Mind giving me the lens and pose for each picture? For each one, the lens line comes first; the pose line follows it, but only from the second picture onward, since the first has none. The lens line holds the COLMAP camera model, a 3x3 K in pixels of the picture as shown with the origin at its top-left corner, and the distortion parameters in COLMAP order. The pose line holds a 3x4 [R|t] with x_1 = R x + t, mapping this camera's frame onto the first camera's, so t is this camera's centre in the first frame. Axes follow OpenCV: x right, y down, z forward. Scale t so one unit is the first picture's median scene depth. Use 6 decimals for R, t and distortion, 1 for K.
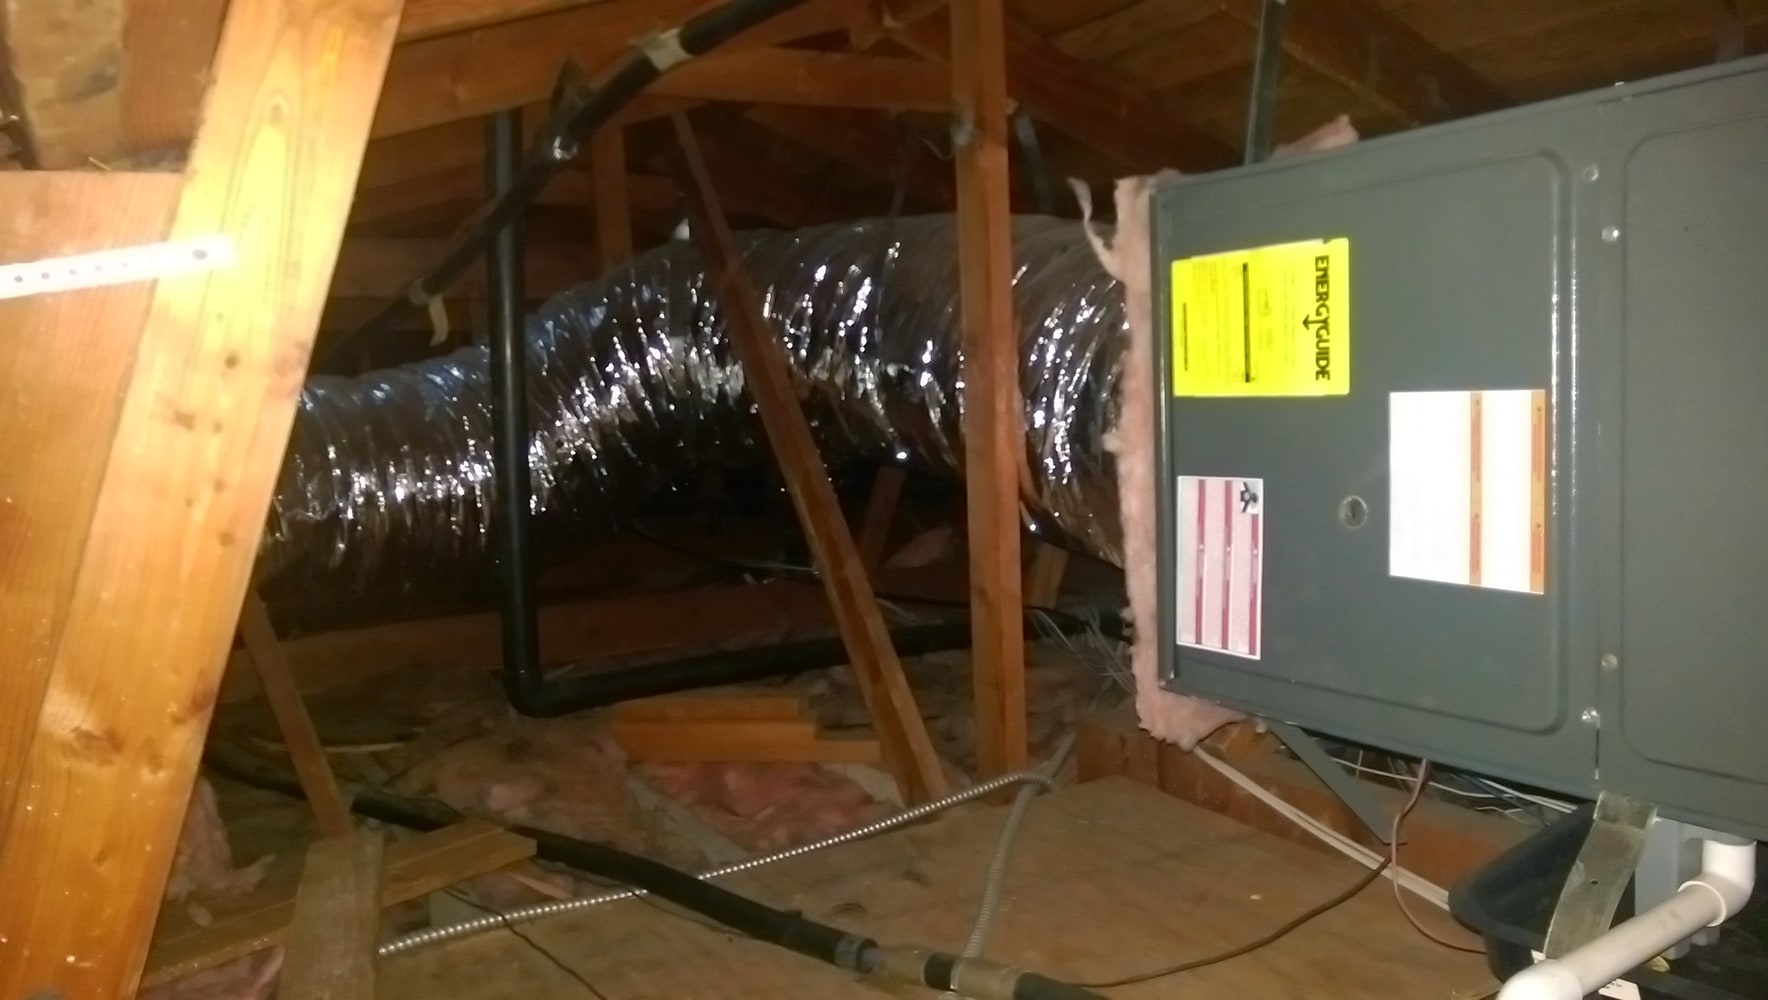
lens RADIAL K [[1245.0, 0, 874.6], [0, 1245.0, 493.8], [0, 0, 1]] dist [0.110118, -0.146801]
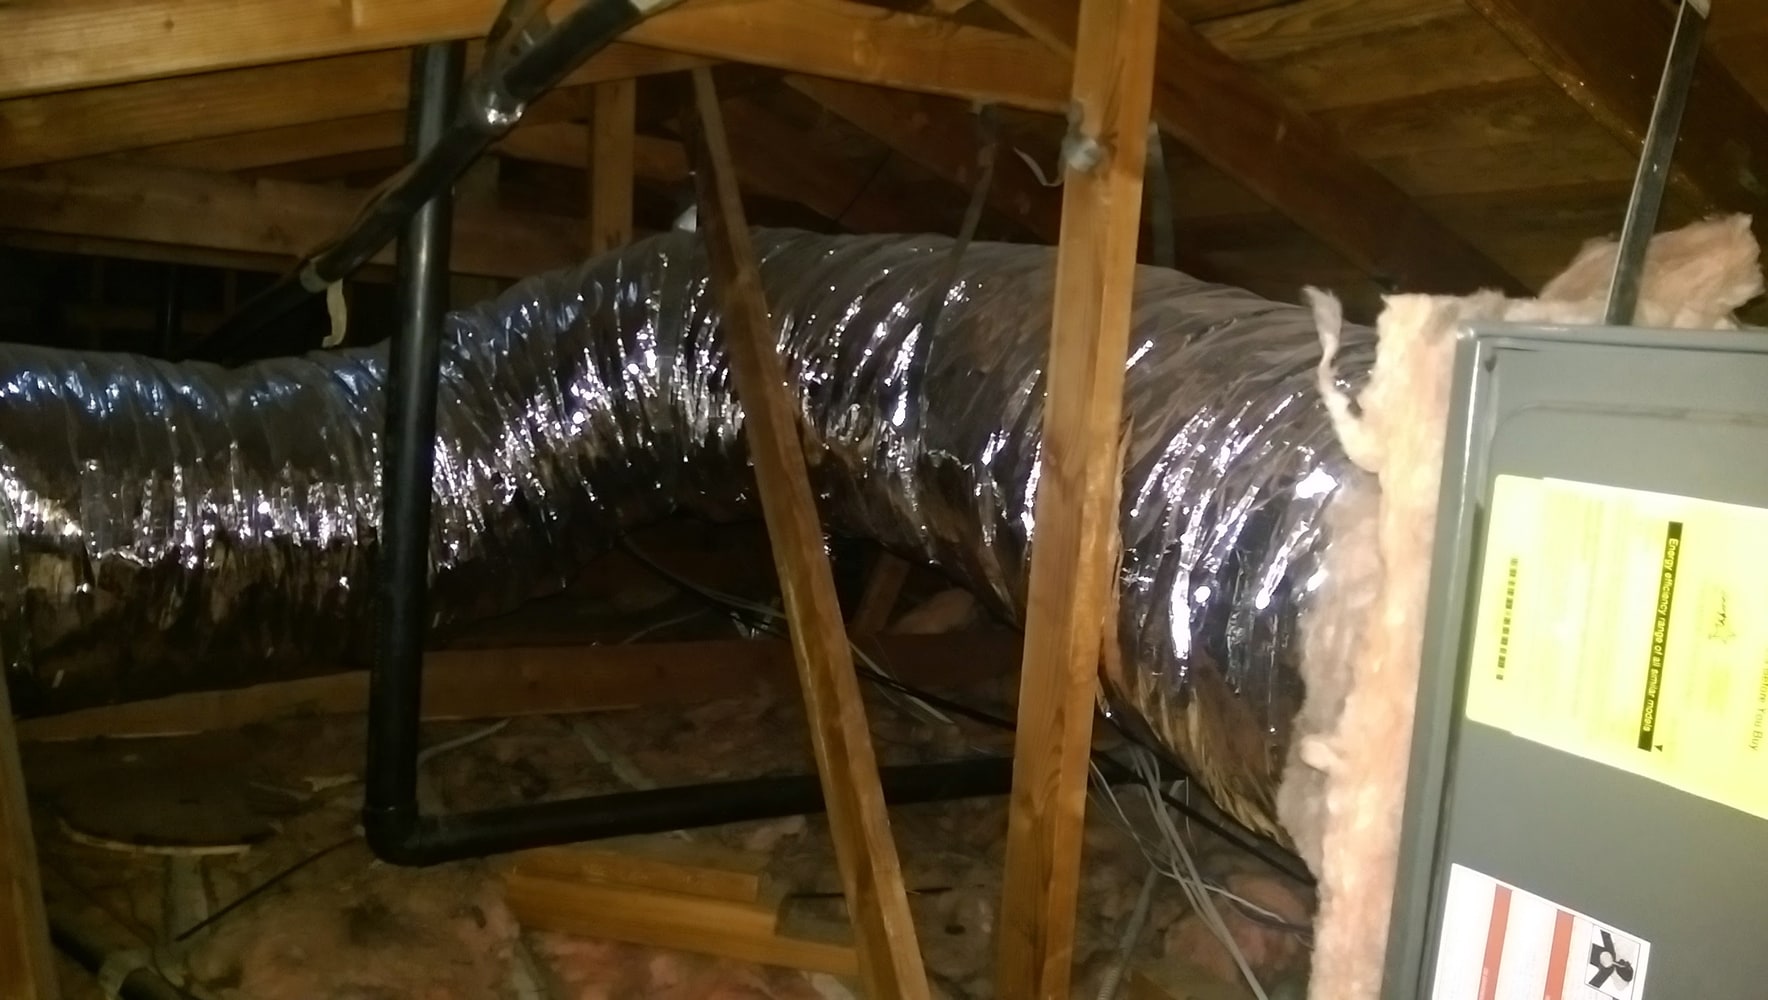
lens RADIAL K [[1245.0, 0, 874.6], [0, 1245.0, 493.8], [0, 0, 1]] dist [0.110118, -0.146801]
pose [[0.993148, 0.116183, -0.012626, -0.009140], [-0.115805, 0.992894, 0.027380, -0.087045], [0.015718, -0.025731, 0.999545, 0.248893]]
